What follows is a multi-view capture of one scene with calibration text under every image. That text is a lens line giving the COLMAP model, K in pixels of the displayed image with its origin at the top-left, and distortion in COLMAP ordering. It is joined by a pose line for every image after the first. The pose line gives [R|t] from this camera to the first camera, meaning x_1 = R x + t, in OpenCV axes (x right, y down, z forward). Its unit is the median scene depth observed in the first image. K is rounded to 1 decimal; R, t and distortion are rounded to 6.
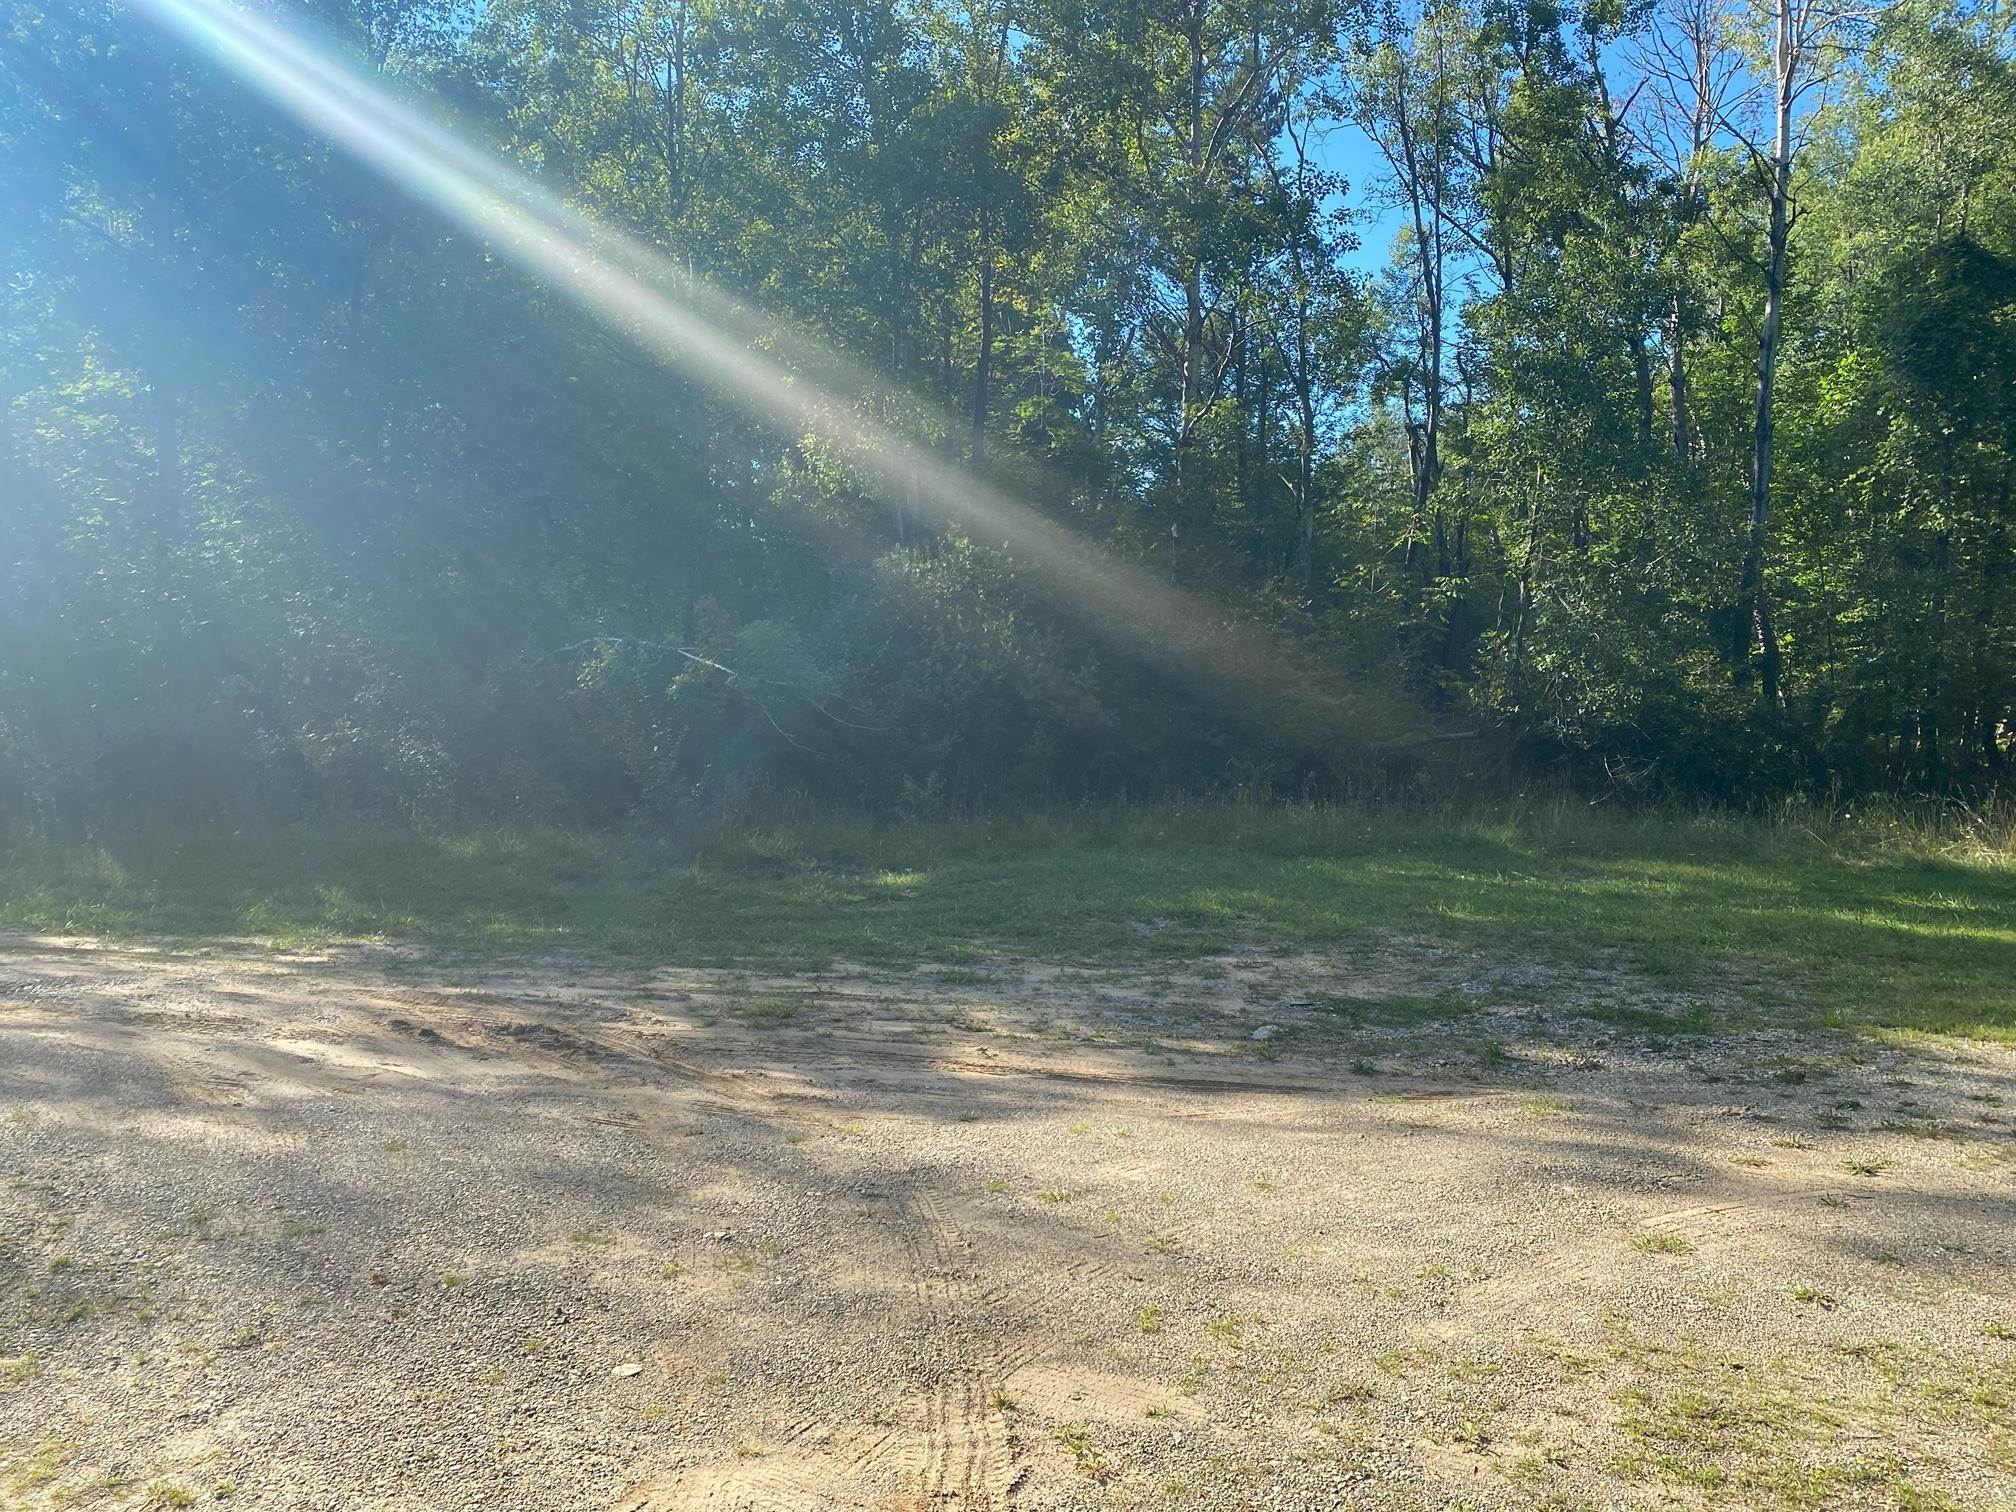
lens RADIAL K [[1560.5, 0, 1010.4], [0, 1560.5, 750.7], [0, 0, 1]] dist [0.047623, -0.053059]
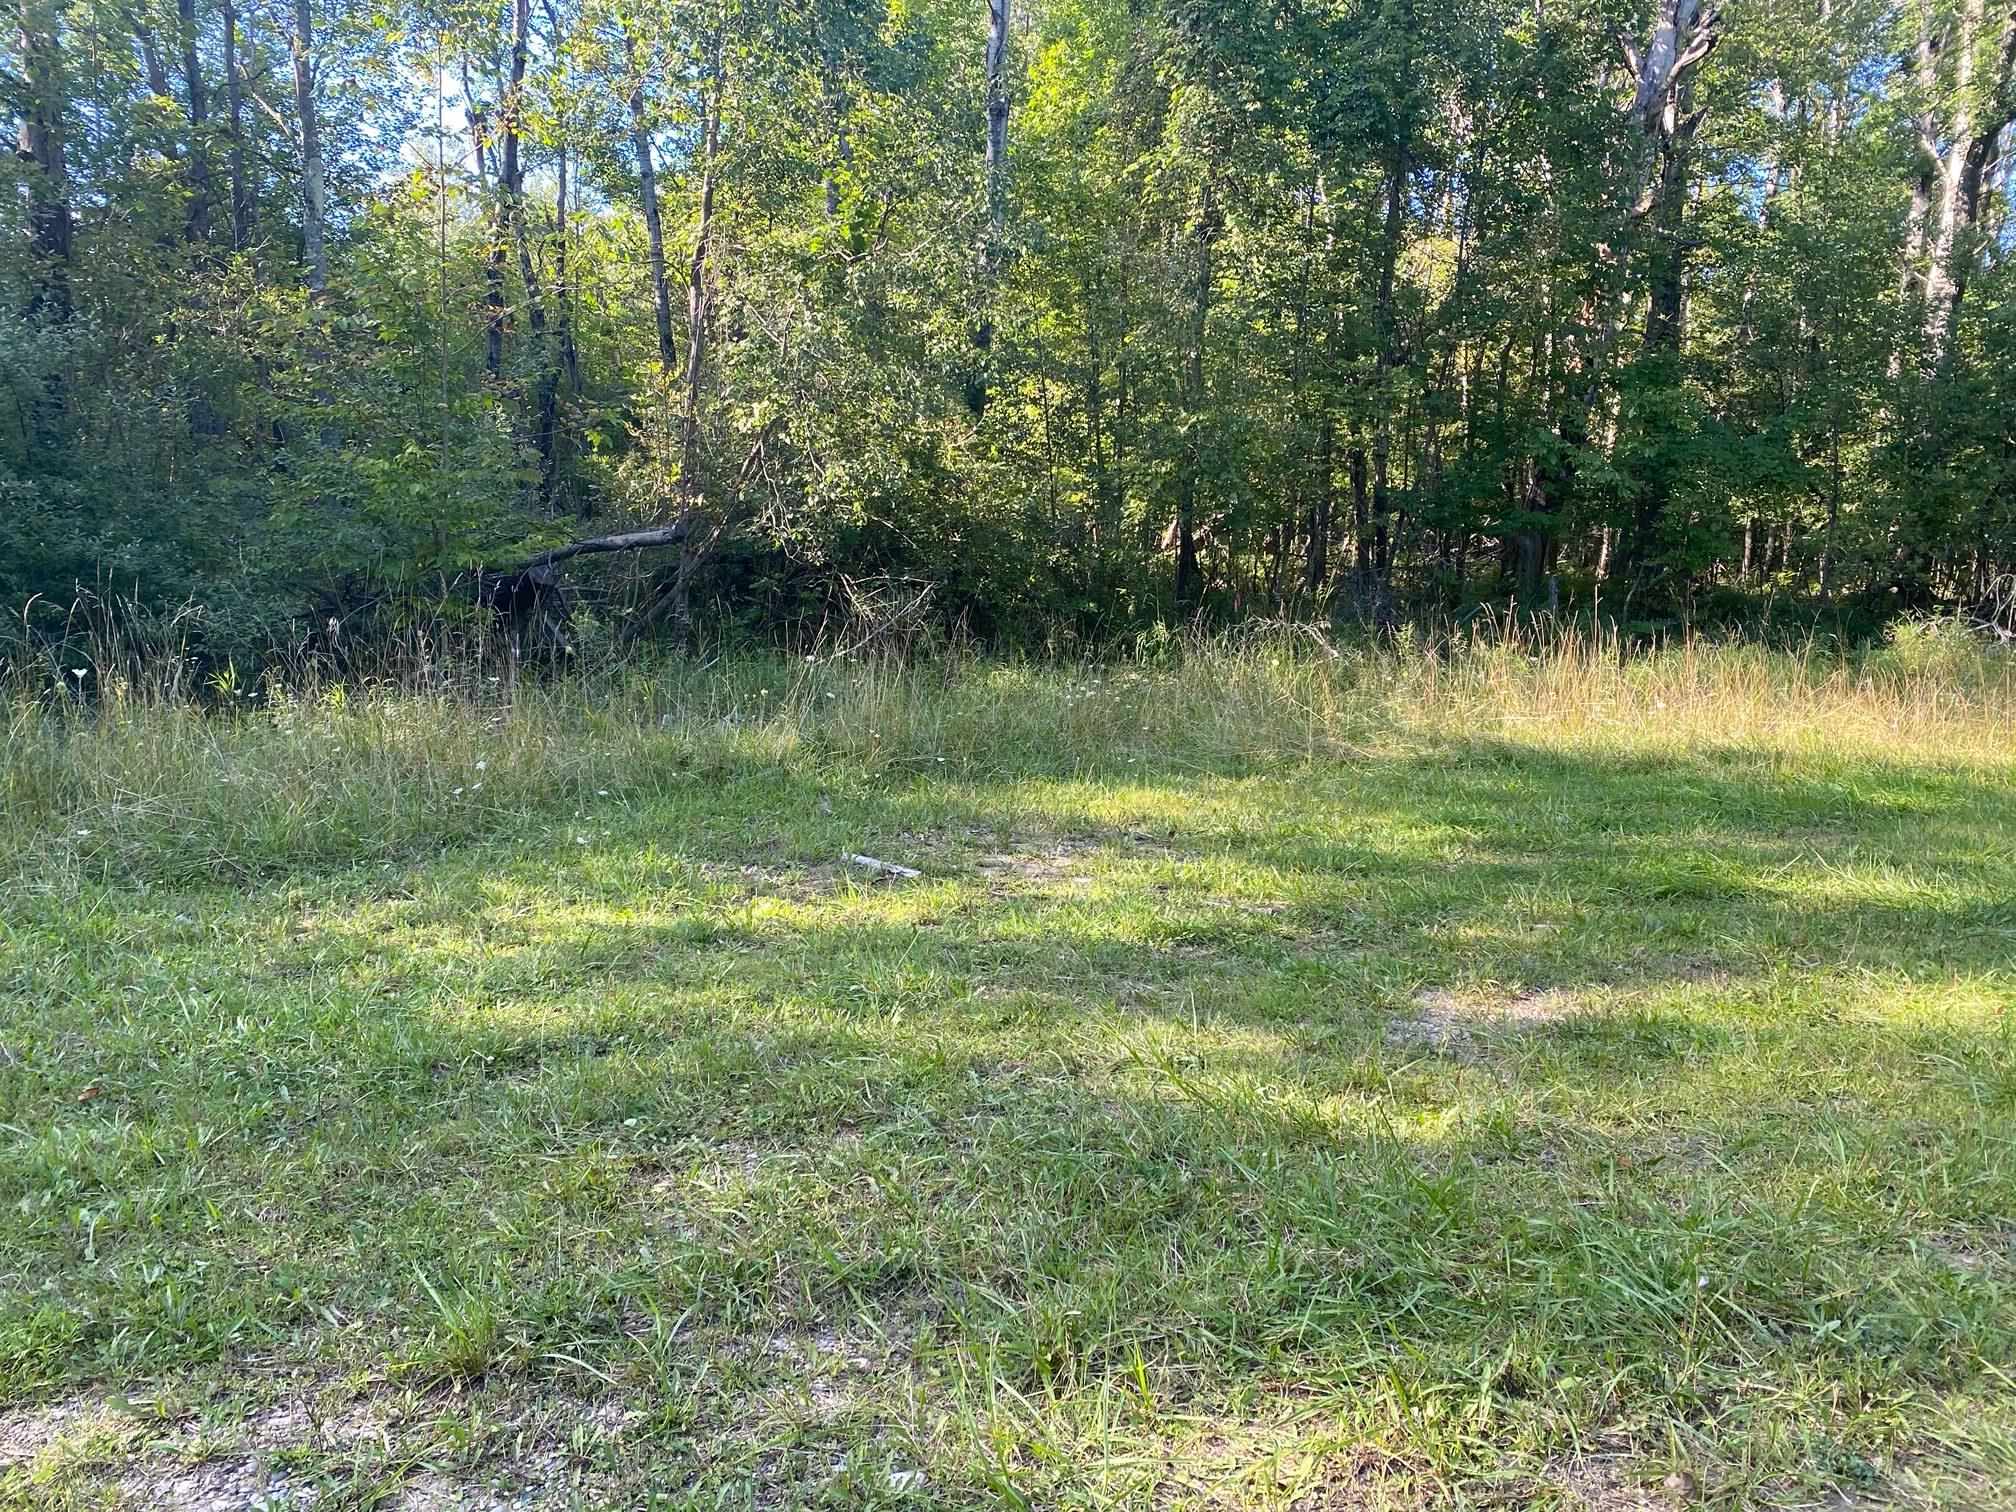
lens RADIAL K [[1560.5, 0, 1003.8], [0, 1560.5, 754.8], [0, 0, 1]] dist [0.047623, -0.053059]
pose [[0.839061, -0.081244, 0.537937, 0.113968], [0.023091, 0.993214, 0.113986, 0.006322], [-0.543548, -0.083220, 0.835243, 0.539760]]
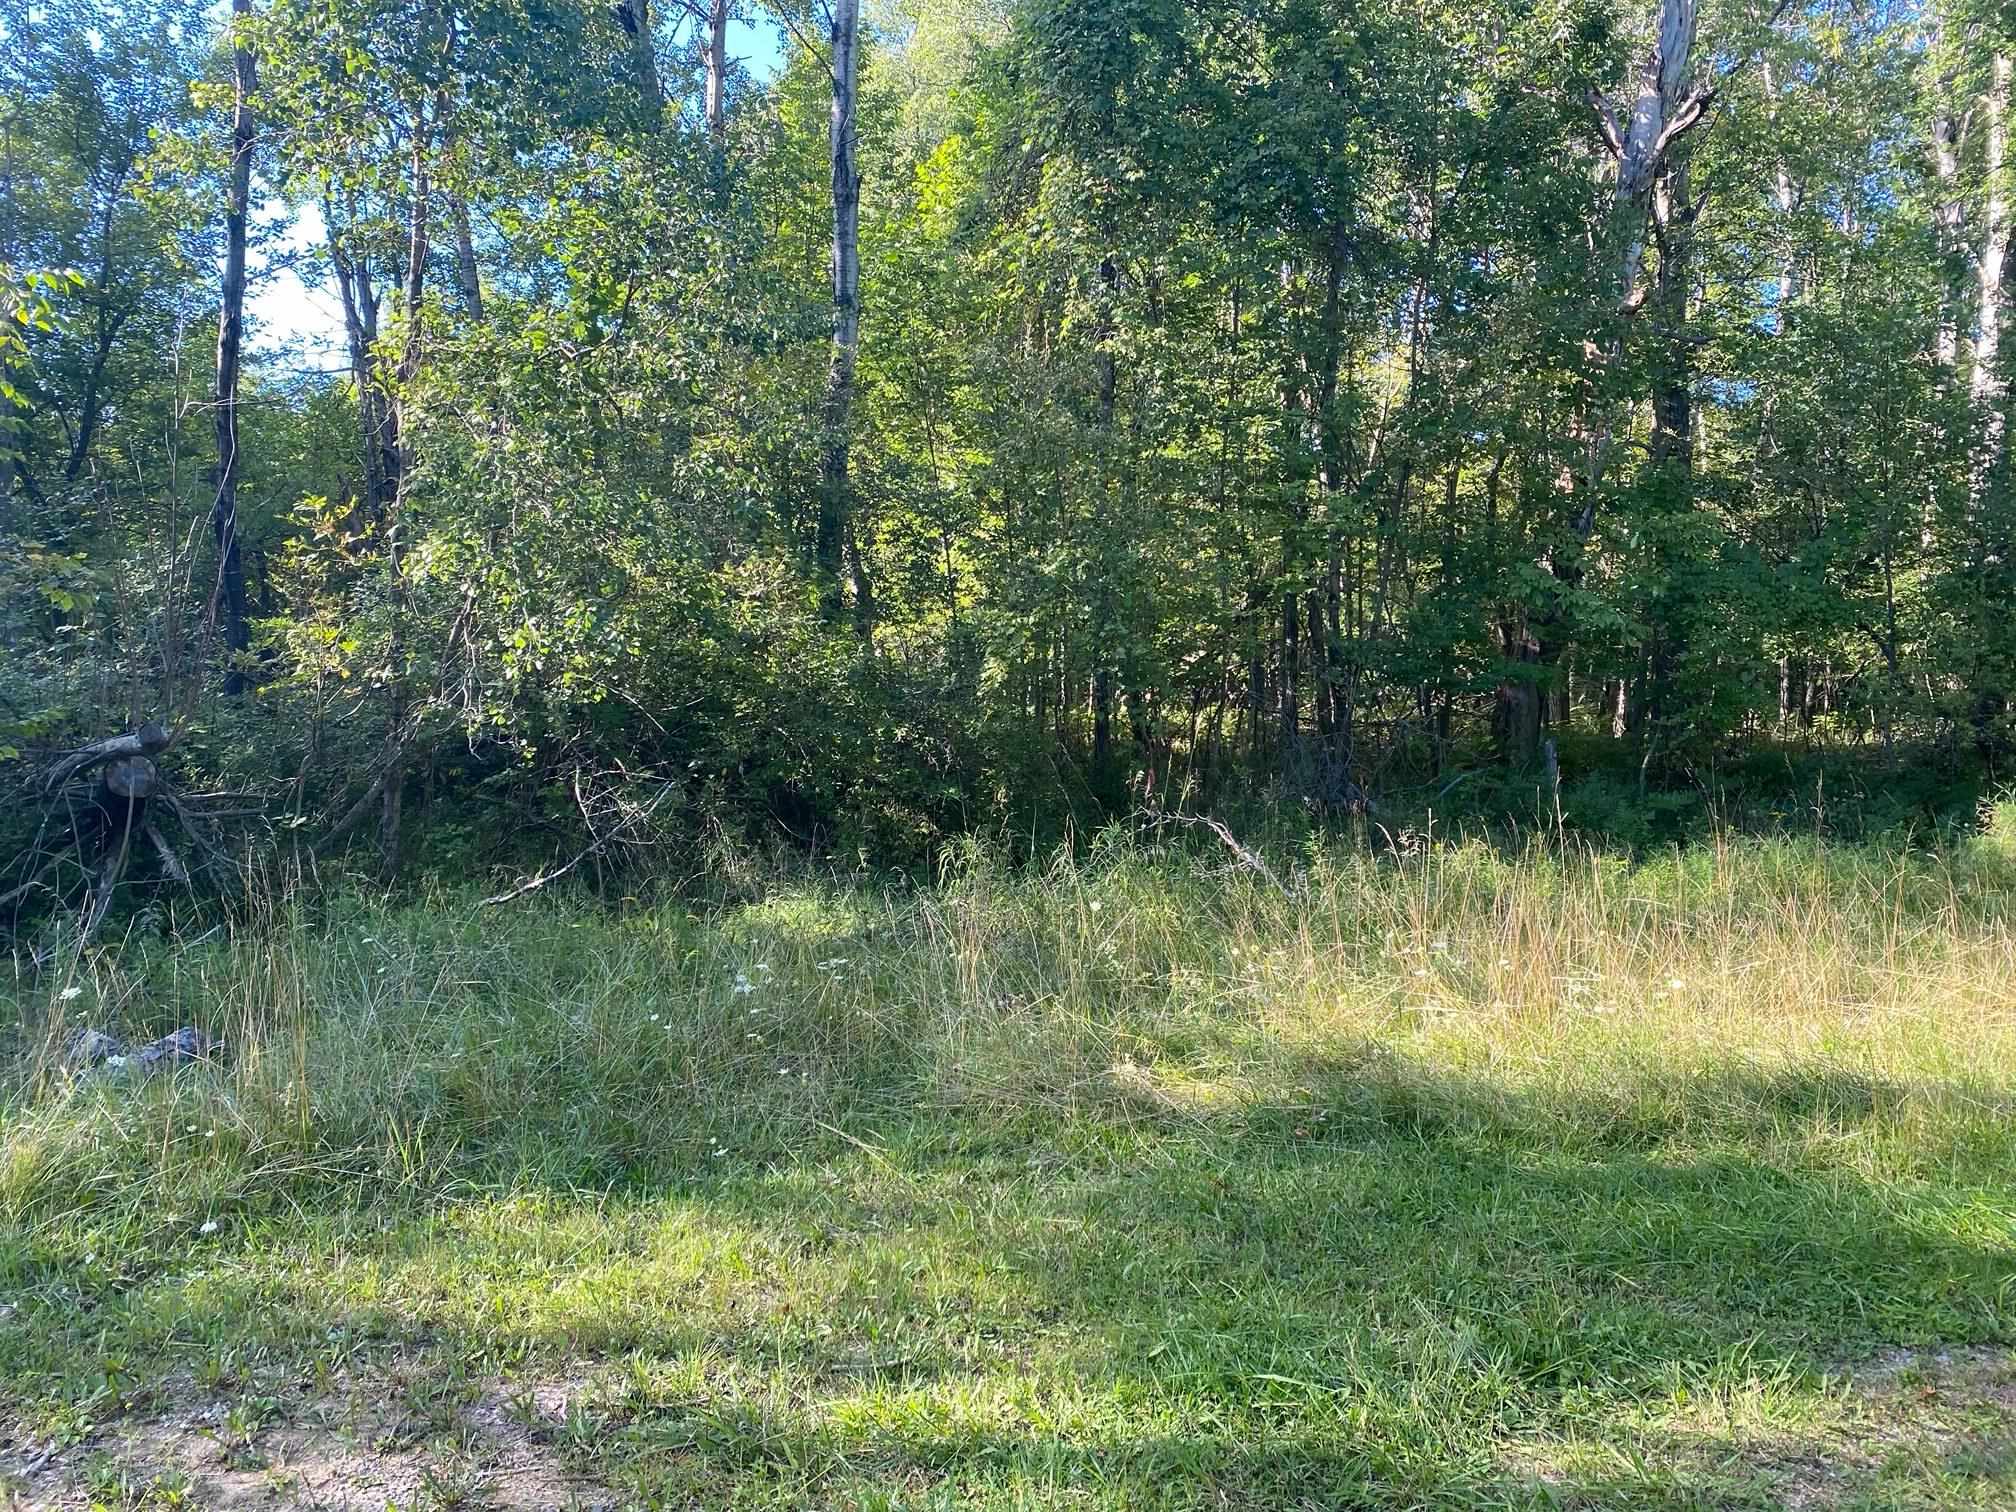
lens RADIAL K [[1560.5, 0, 1018.0], [0, 1560.5, 742.1], [0, 0, 1]] dist [0.047623, -0.053059]
pose [[0.846109, -0.044997, 0.531107, 0.295717], [0.044122, 0.998923, 0.014342, -0.006617], [-0.531181, 0.011299, 0.847183, 0.655629]]
